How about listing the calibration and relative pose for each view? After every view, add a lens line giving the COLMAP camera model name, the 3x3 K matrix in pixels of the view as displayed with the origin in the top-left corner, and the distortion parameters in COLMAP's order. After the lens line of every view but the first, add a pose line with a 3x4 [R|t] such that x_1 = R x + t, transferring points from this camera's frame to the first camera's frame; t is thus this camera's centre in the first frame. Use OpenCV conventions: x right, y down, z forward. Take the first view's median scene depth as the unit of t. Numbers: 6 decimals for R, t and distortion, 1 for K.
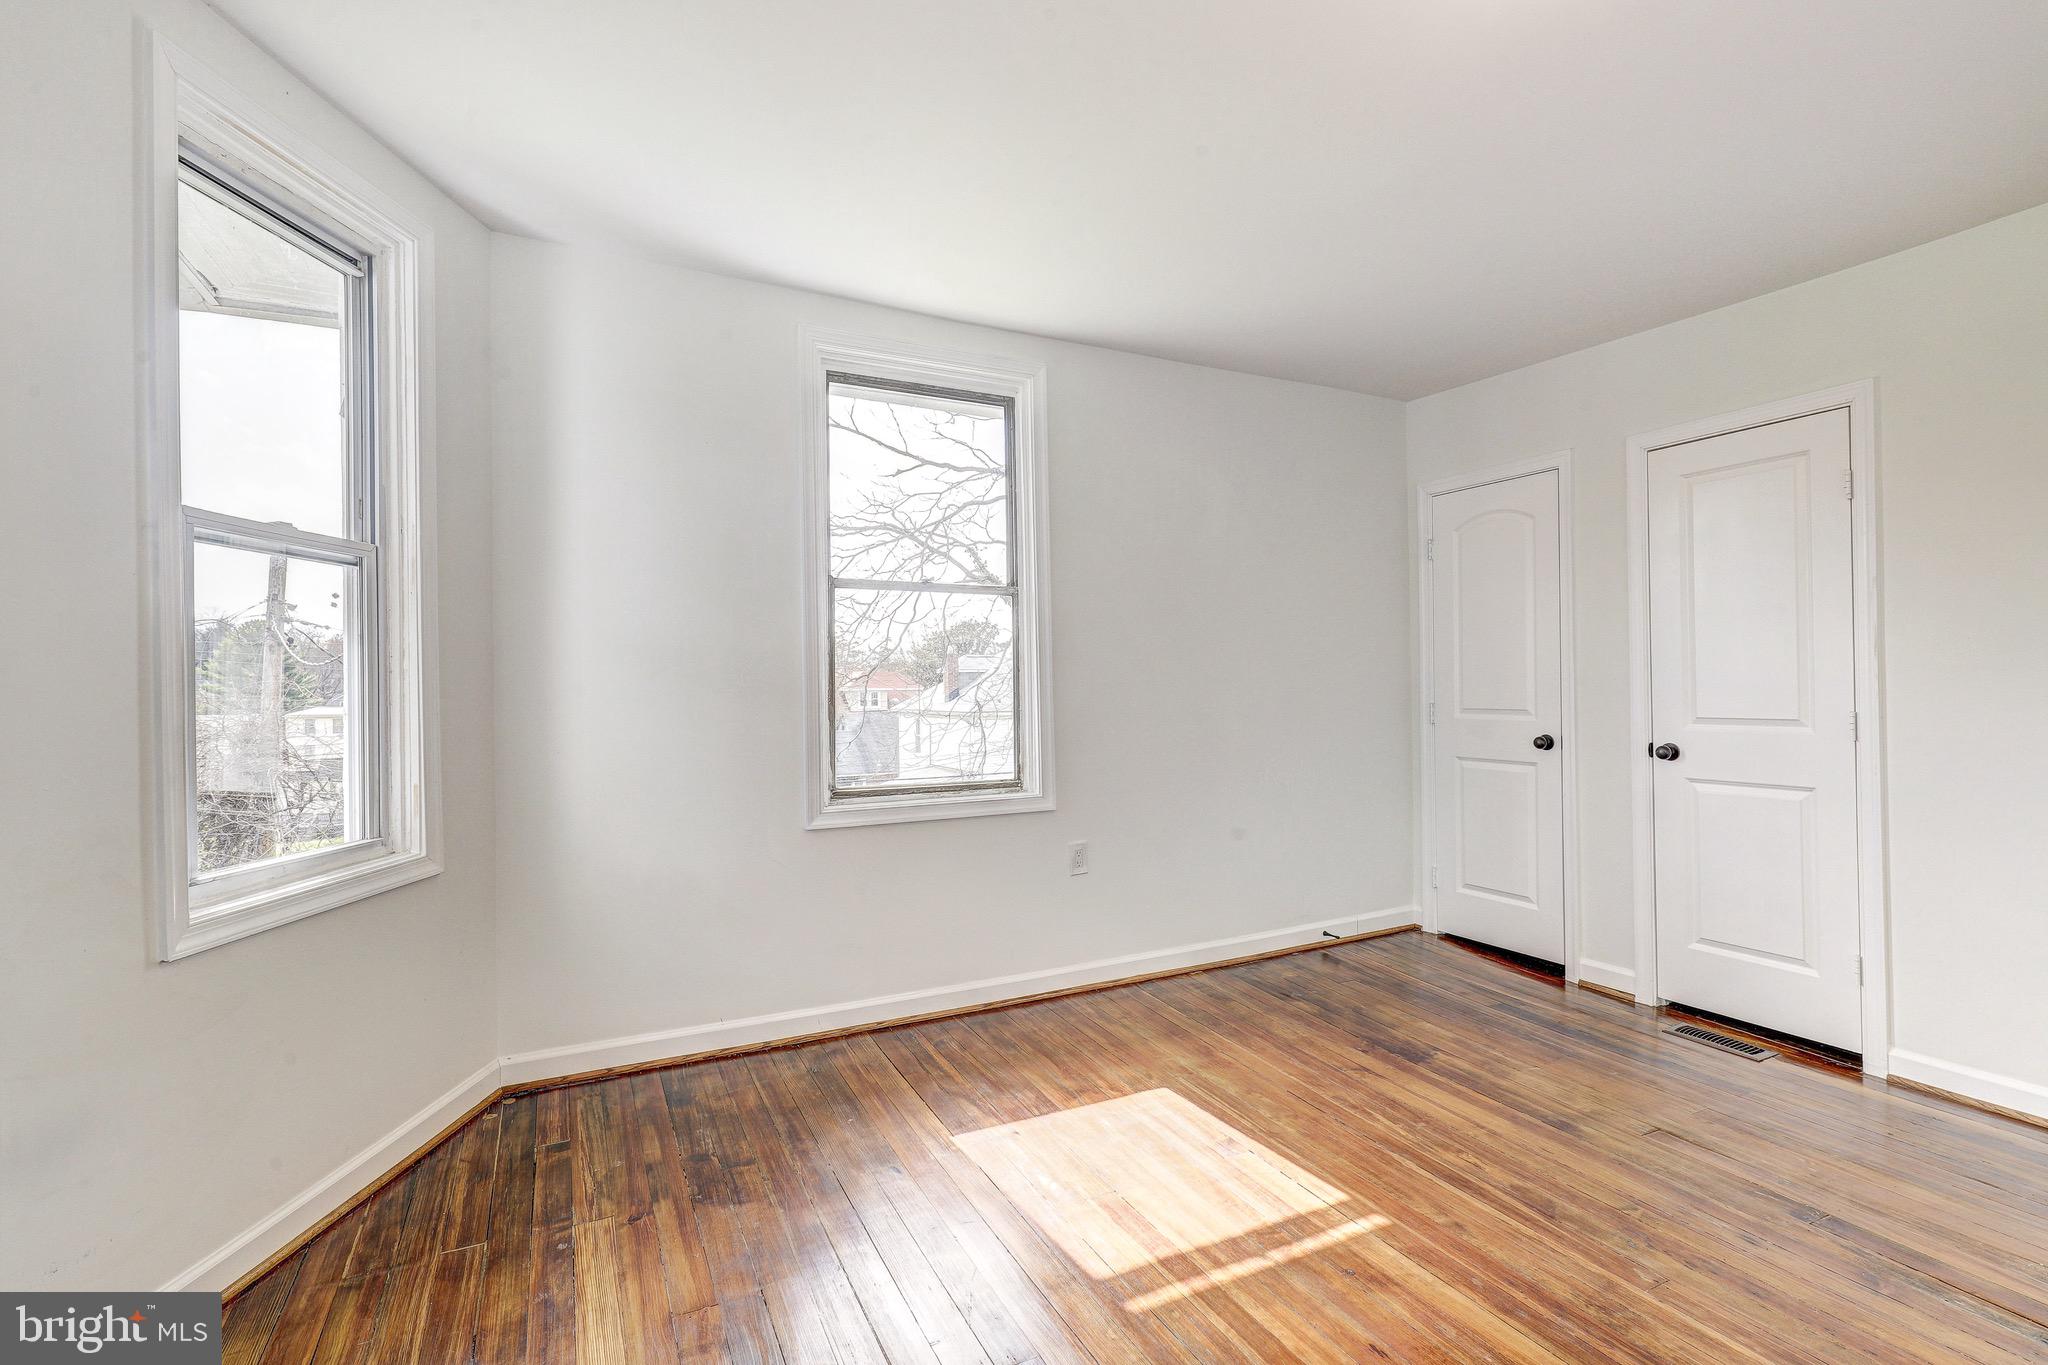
lens RADIAL K [[927.6, 0, 1021.8], [0, 927.6, 682.8], [0, 0, 1]] dist [0.000782, 0.000156]
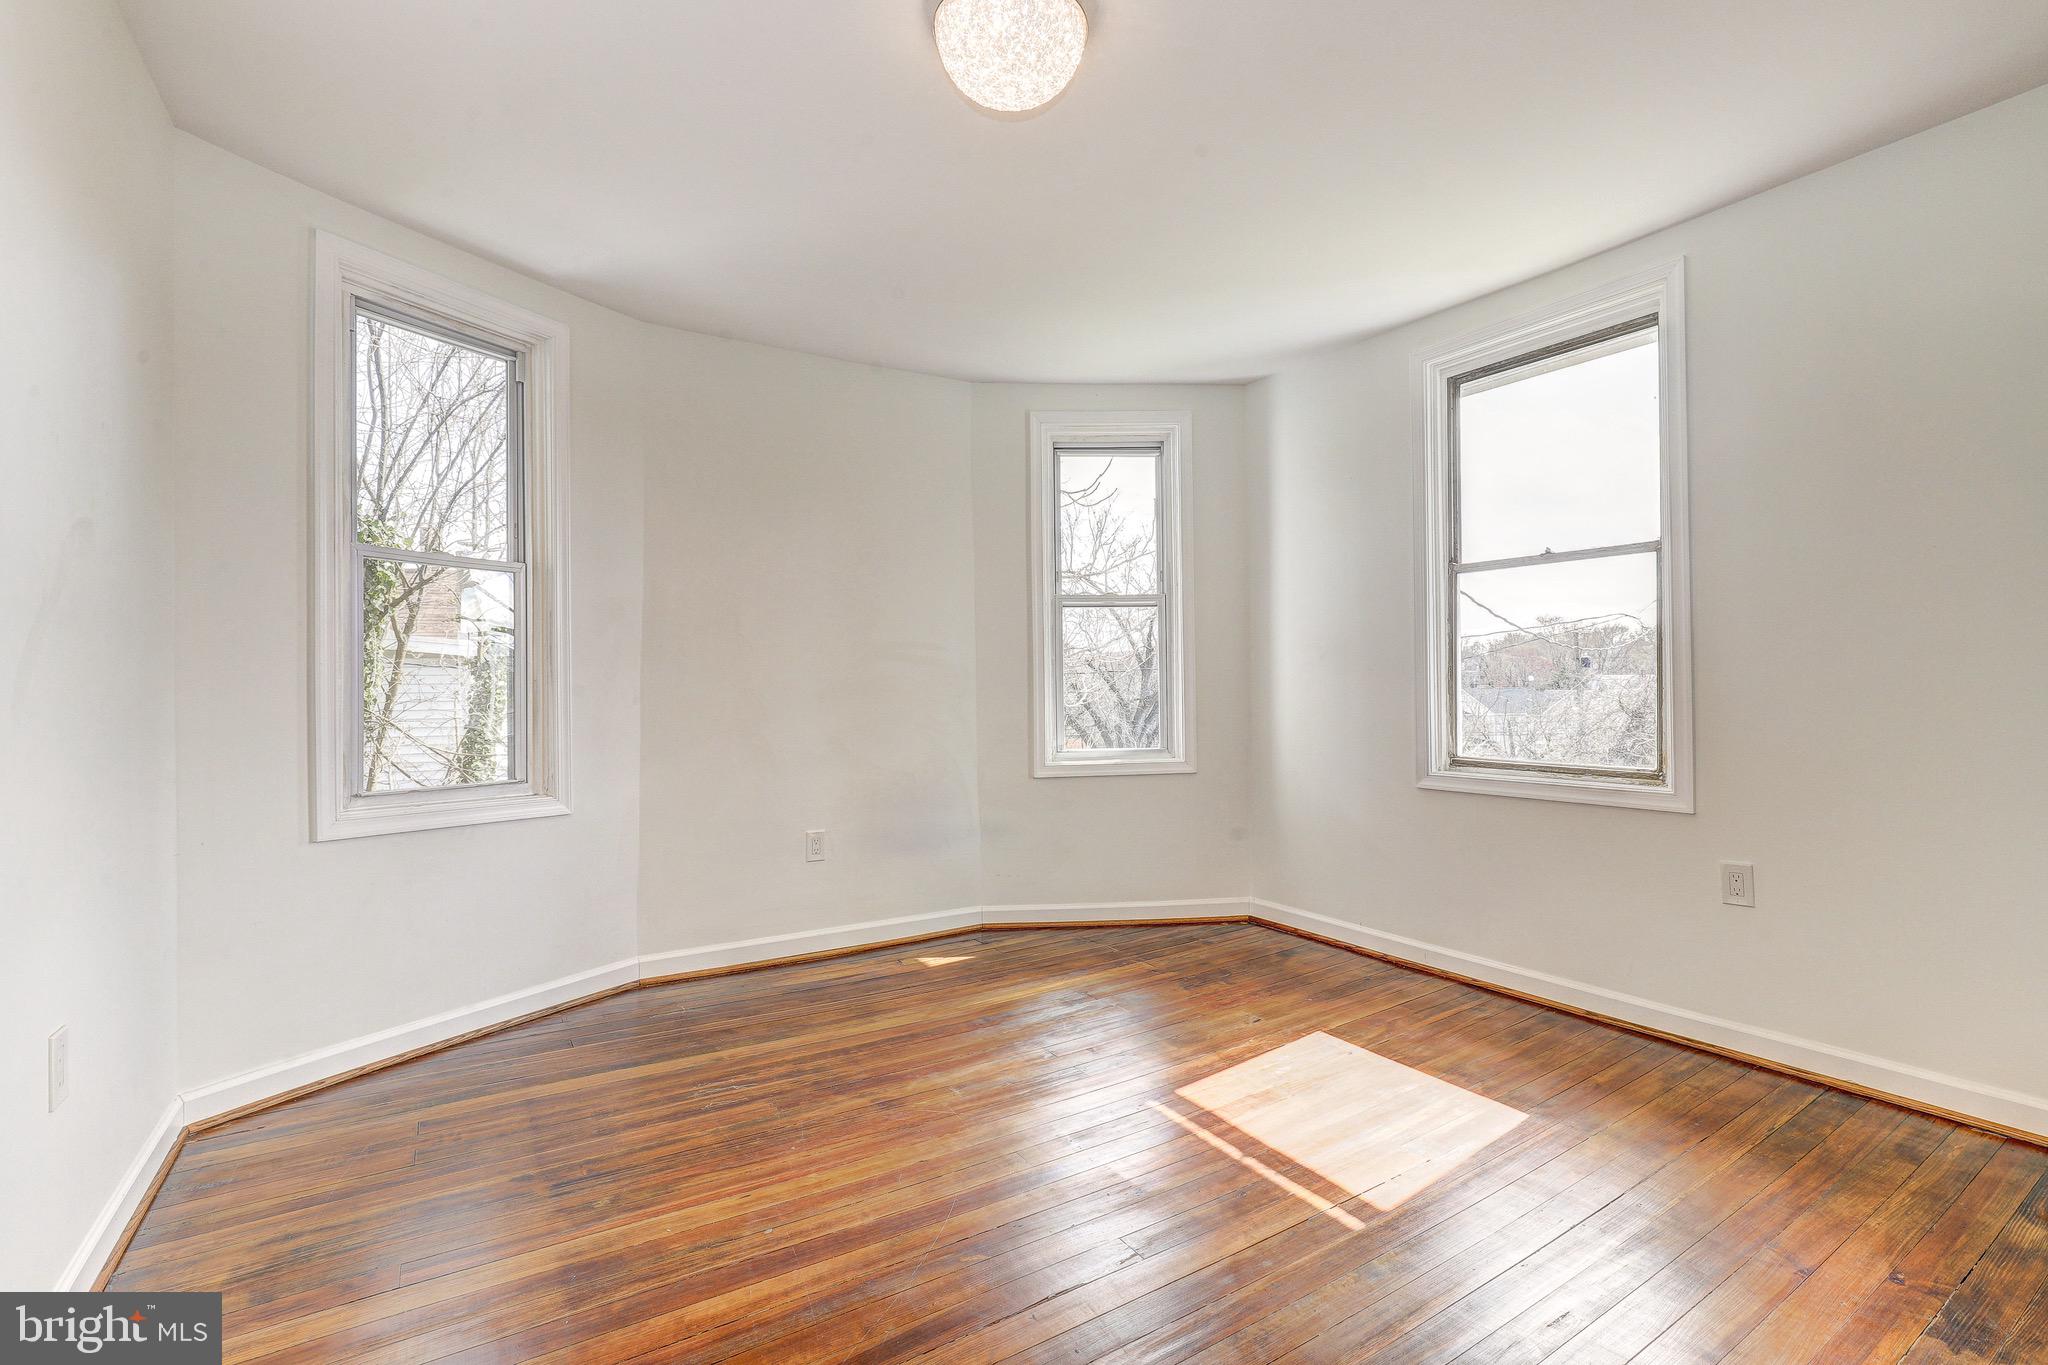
lens RADIAL K [[927.6, 0, 1020.9], [0, 927.6, 682.8], [0, 0, 1]] dist [0.000782, 0.000156]
pose [[0.100251, 0.007058, -0.994937, 1.173856], [0.011124, 0.999904, 0.008214, 0.016260], [0.994900, -0.011891, 0.100163, 0.526125]]
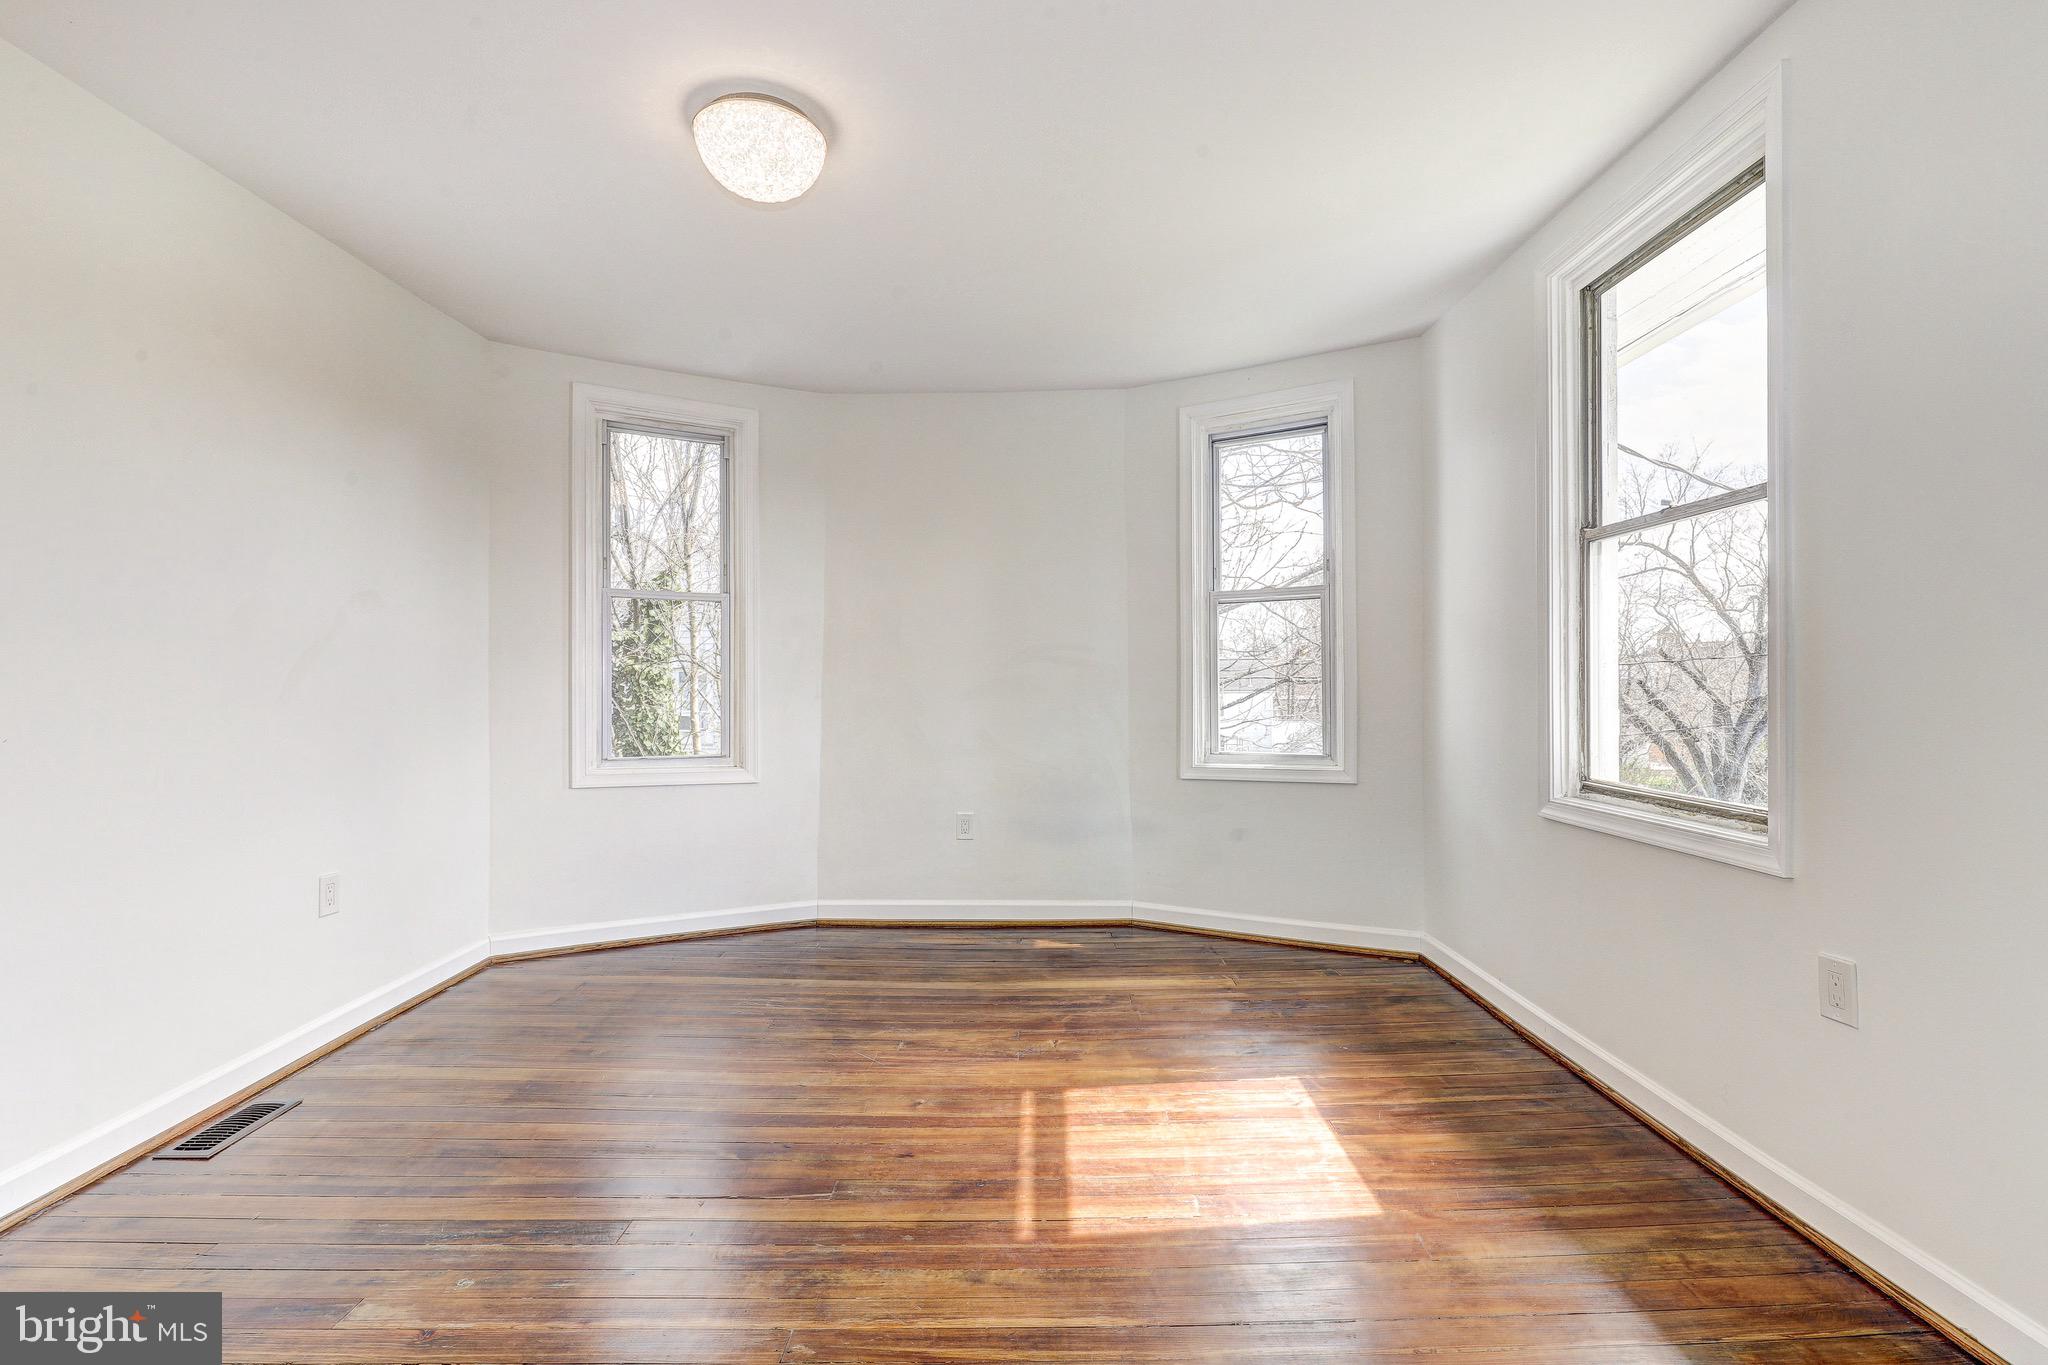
lens RADIAL K [[927.6, 0, 1022.0], [0, 927.6, 678.8], [0, 0, 1]] dist [0.000782, 0.000156]
pose [[-0.459047, 0.006473, -0.888388, 1.099448], [0.014932, 0.999888, -0.000430, 0.020572], [0.888287, -0.013463, -0.459092, 1.303743]]
